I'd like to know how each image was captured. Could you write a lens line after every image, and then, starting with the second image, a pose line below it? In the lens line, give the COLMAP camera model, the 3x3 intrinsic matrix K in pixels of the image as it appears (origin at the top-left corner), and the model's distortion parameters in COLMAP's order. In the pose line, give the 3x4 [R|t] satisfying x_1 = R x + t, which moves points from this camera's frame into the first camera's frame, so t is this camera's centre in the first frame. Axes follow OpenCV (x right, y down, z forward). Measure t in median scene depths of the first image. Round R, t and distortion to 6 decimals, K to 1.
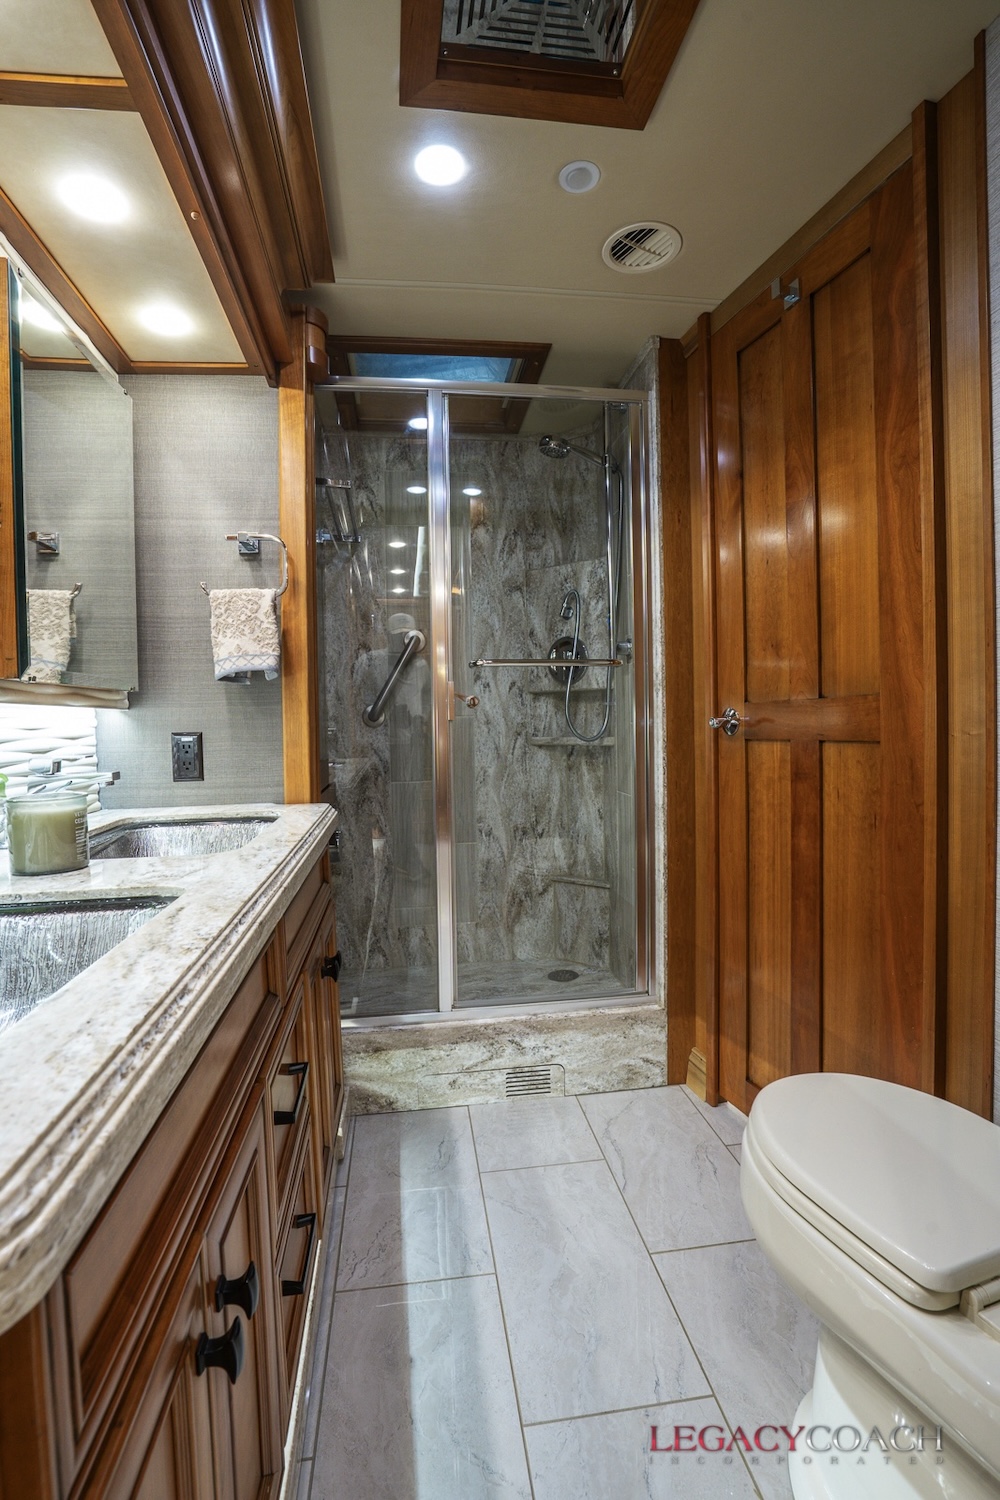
lens RADIAL K [[716.7, 0, 500.0], [0, 716.7, 750.0], [0, 0, 1]] dist [-0.050430, 0.020634]
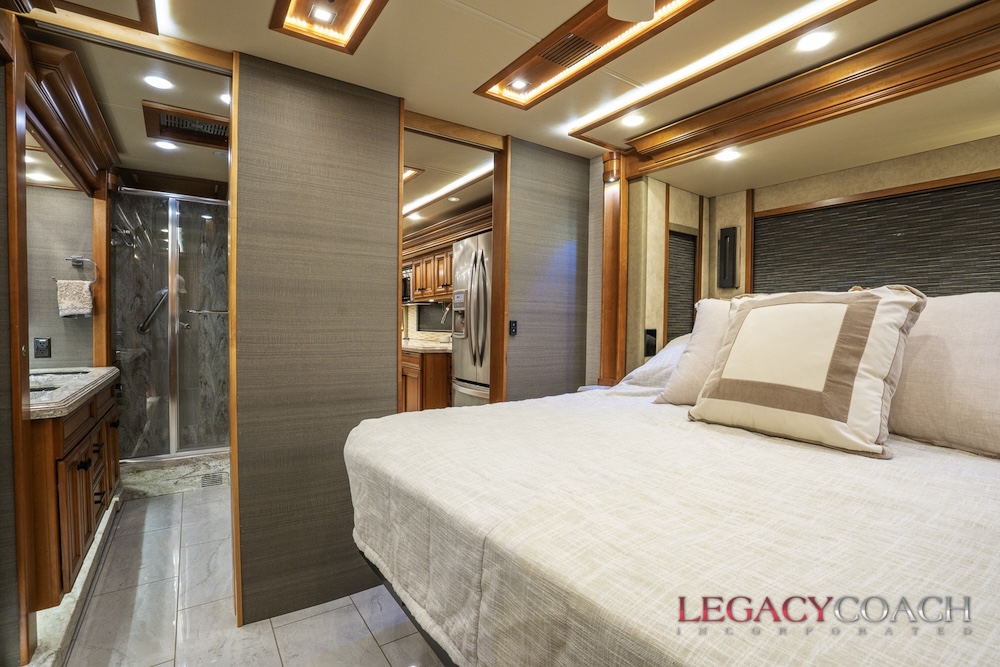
lens RADIAL K [[477.8, 0, 502.8], [0, 477.8, 338.5], [0, 0, 1]] dist [-0.050430, 0.020634]
pose [[0.900139, 0.015678, 0.435321, 0.238697], [-0.010355, 0.999840, -0.014596, -0.013200], [-0.435480, 0.008631, 0.900157, -0.937004]]
